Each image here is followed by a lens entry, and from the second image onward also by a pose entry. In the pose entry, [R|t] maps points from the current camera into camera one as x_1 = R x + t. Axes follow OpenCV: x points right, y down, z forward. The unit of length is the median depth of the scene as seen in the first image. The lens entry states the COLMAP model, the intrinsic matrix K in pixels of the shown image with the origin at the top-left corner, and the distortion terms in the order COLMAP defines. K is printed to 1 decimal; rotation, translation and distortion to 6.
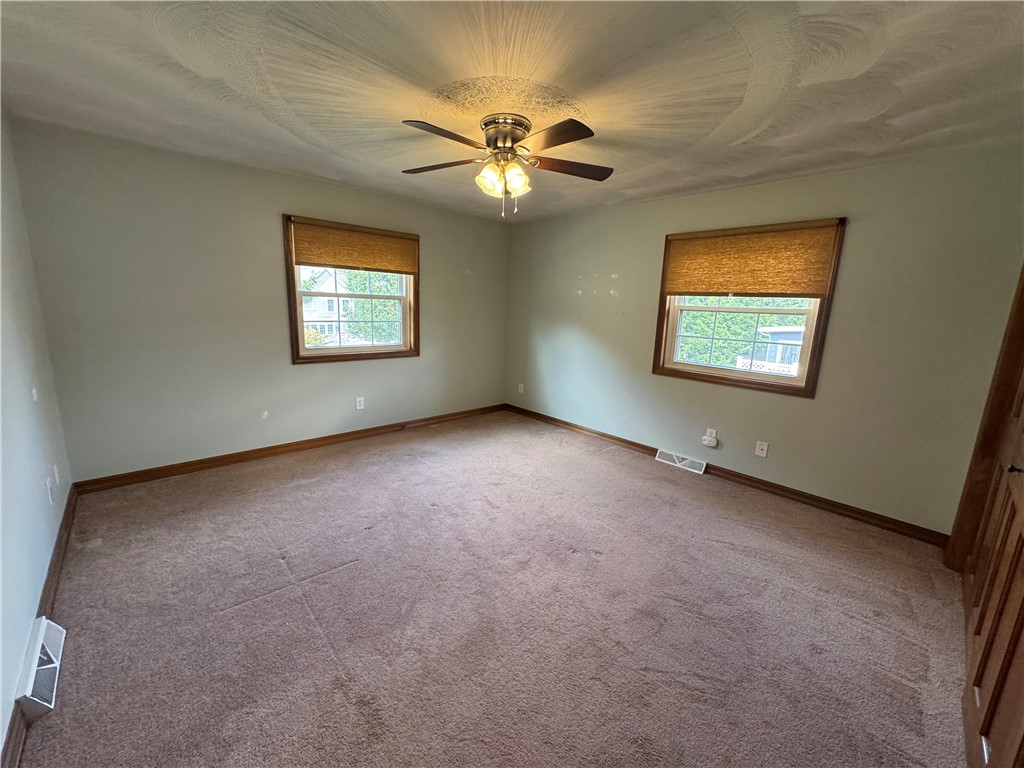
lens RADIAL K [[410.6, 0, 513.2], [0, 410.6, 384.5], [0, 0, 1]] dist [0.009694, -0.000333]
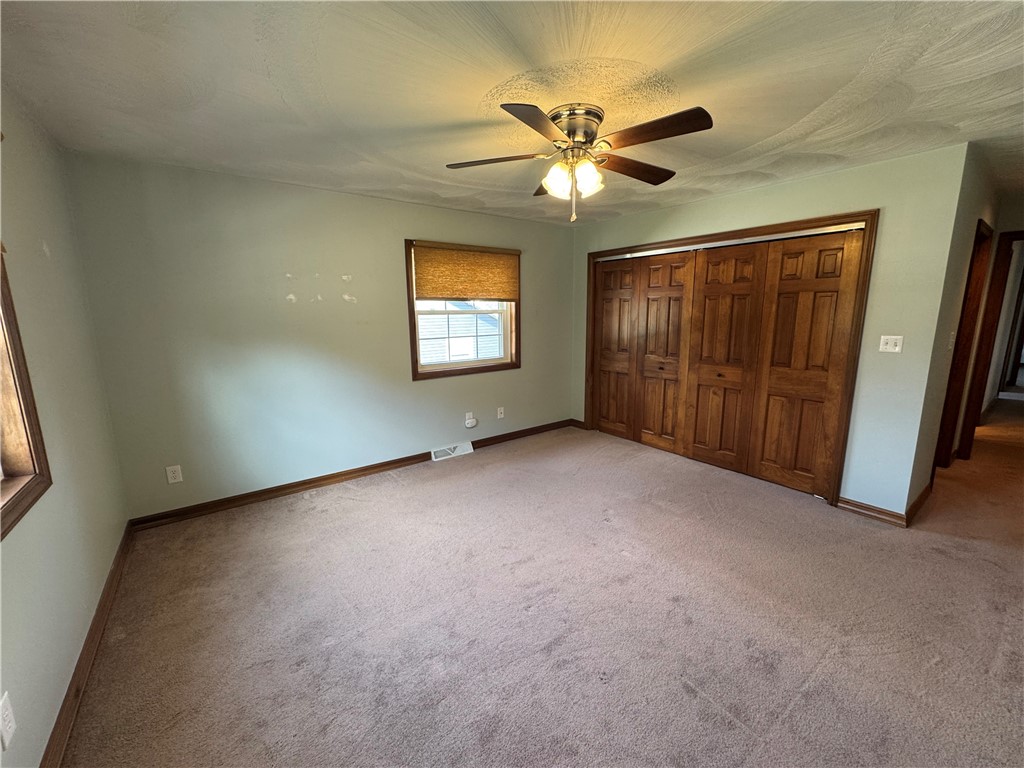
lens RADIAL K [[410.6, 0, 513.0], [0, 410.6, 383.9], [0, 0, 1]] dist [0.009694, -0.000333]
pose [[0.115452, -0.218213, 0.969048, -0.622396], [0.206330, 0.959561, 0.191495, -0.169285], [-0.971647, 0.177835, 0.155807, 0.666204]]
